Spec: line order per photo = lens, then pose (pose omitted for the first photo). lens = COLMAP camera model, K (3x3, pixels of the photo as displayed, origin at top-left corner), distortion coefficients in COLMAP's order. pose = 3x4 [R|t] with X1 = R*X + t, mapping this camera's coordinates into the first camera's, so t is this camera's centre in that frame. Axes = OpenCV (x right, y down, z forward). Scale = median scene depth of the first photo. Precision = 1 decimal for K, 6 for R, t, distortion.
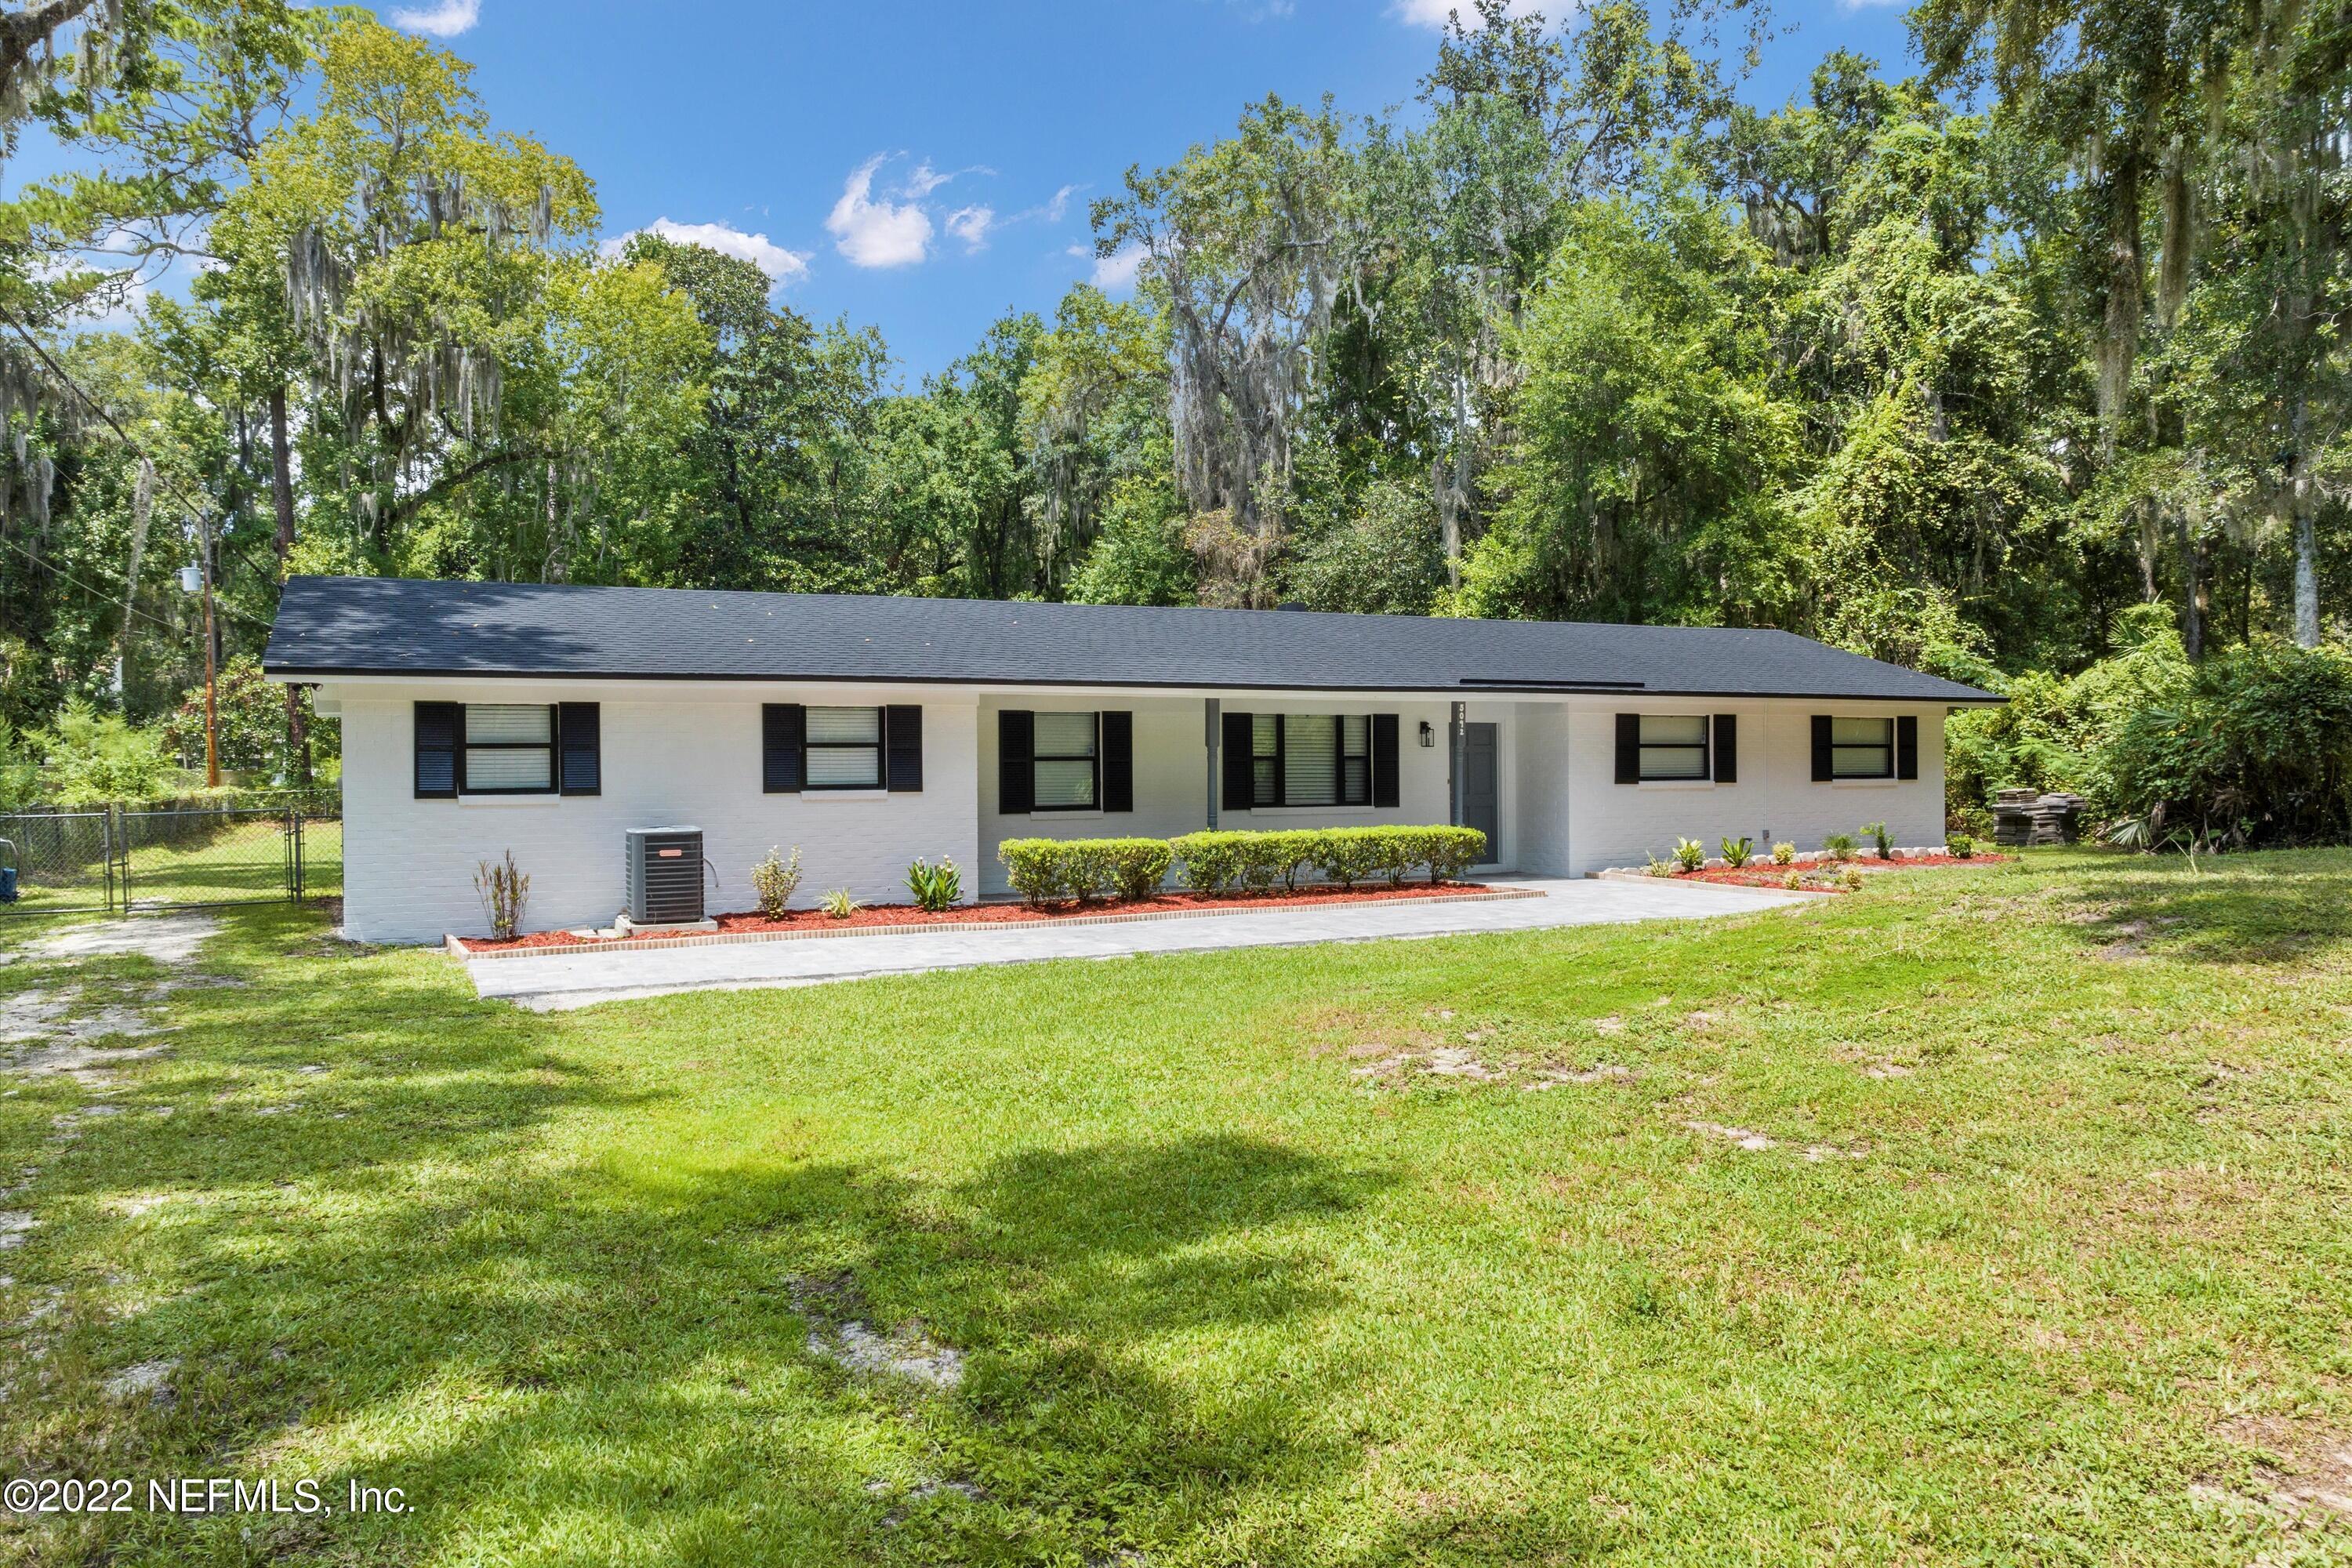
lens RADIAL K [[1130.6, 0, 1179.2], [0, 1130.6, 772.9], [0, 0, 1]] dist [-0.012071, 0.001985]
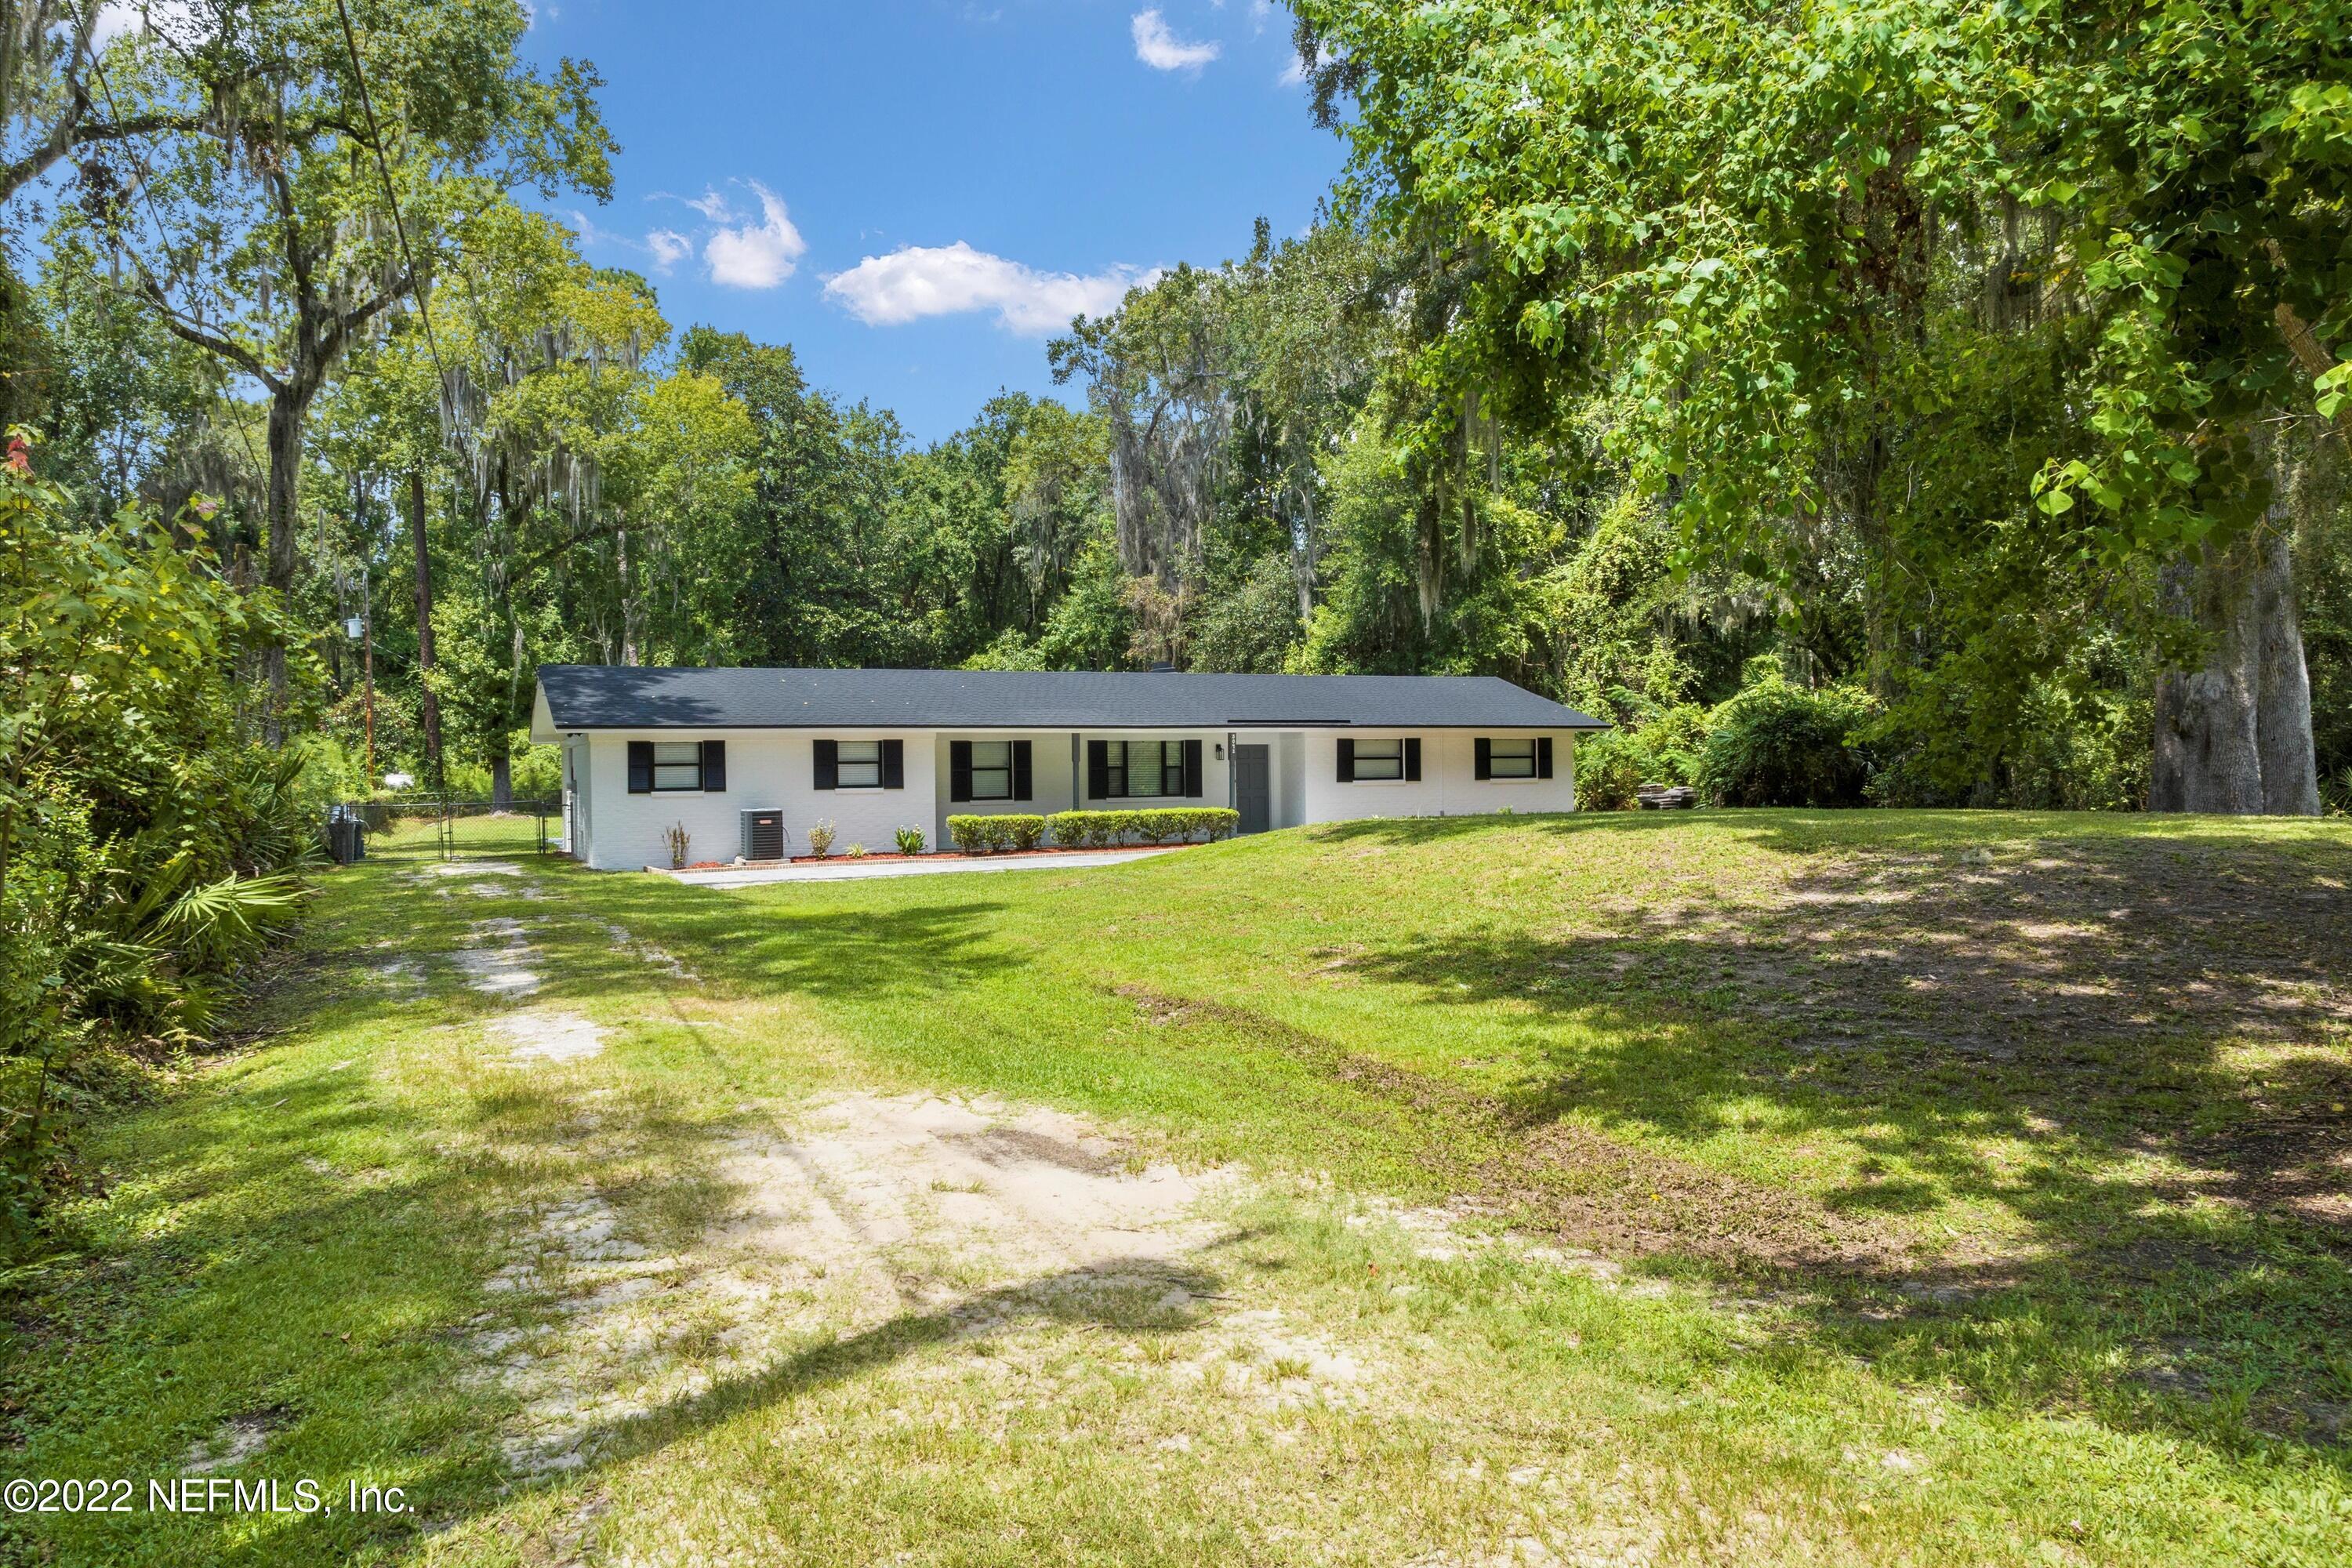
lens RADIAL K [[1074.0, 0, 1179.3], [0, 1074.0, 770.6], [0, 0, 1]] dist [-0.013088, 0.001200]
pose [[0.999960, -0.005540, -0.006990, 0.100289], [0.005517, 0.999979, -0.003391, -0.001579], [0.007009, 0.003352, 0.999970, -0.313199]]
